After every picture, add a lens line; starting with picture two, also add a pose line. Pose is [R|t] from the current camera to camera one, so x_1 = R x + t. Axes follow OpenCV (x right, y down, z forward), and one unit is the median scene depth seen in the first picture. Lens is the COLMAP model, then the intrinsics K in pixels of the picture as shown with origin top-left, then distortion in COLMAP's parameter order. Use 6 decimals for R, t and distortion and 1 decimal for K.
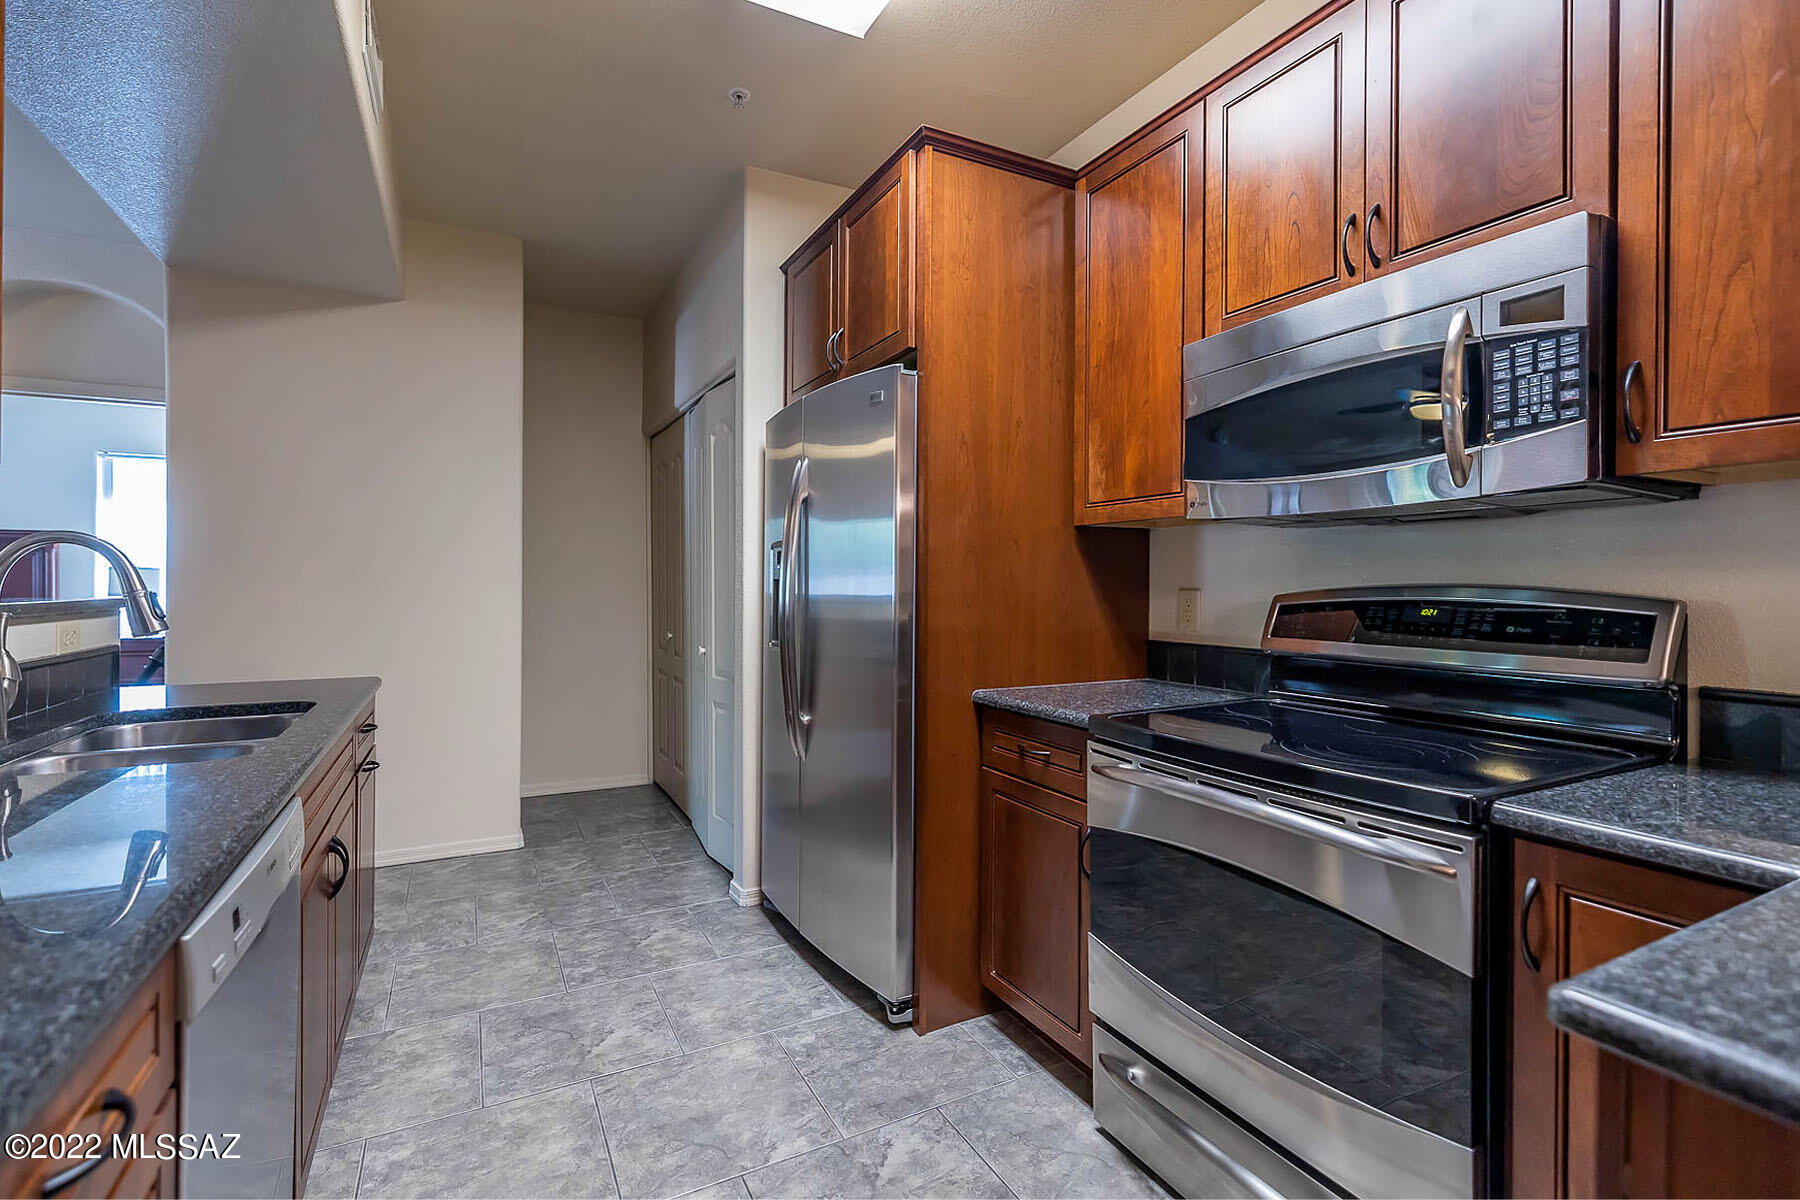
lens RADIAL K [[812.1, 0, 897.0], [0, 812.1, 596.7], [0, 0, 1]] dist [0.004149, -0.001091]
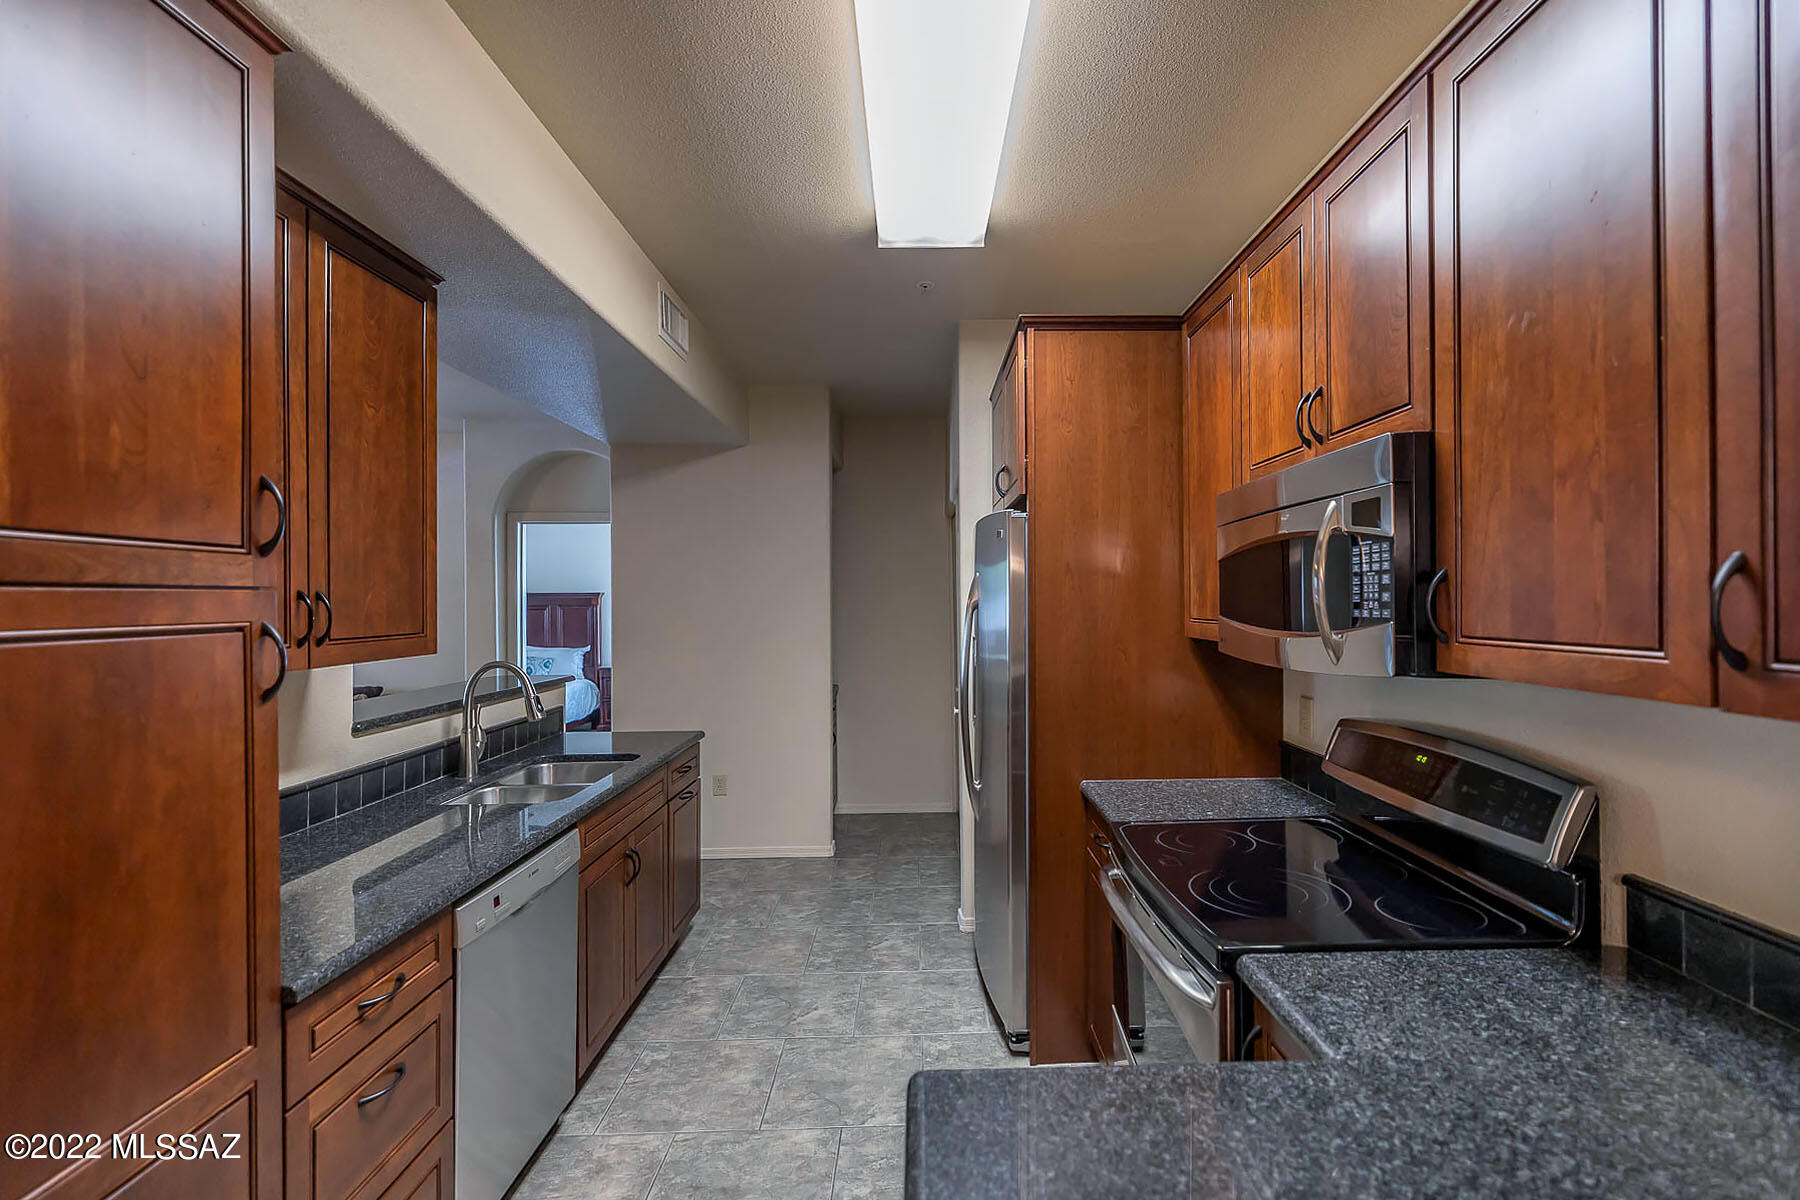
lens RADIAL K [[812.1, 0, 962.0], [0, 812.1, 618.2], [0, 0, 1]] dist [0.004149, -0.001091]
pose [[0.908961, 0.004587, -0.416856, 0.440779], [-0.002141, 0.999978, 0.006336, -0.129762], [0.416876, -0.004867, 0.908950, -0.133279]]
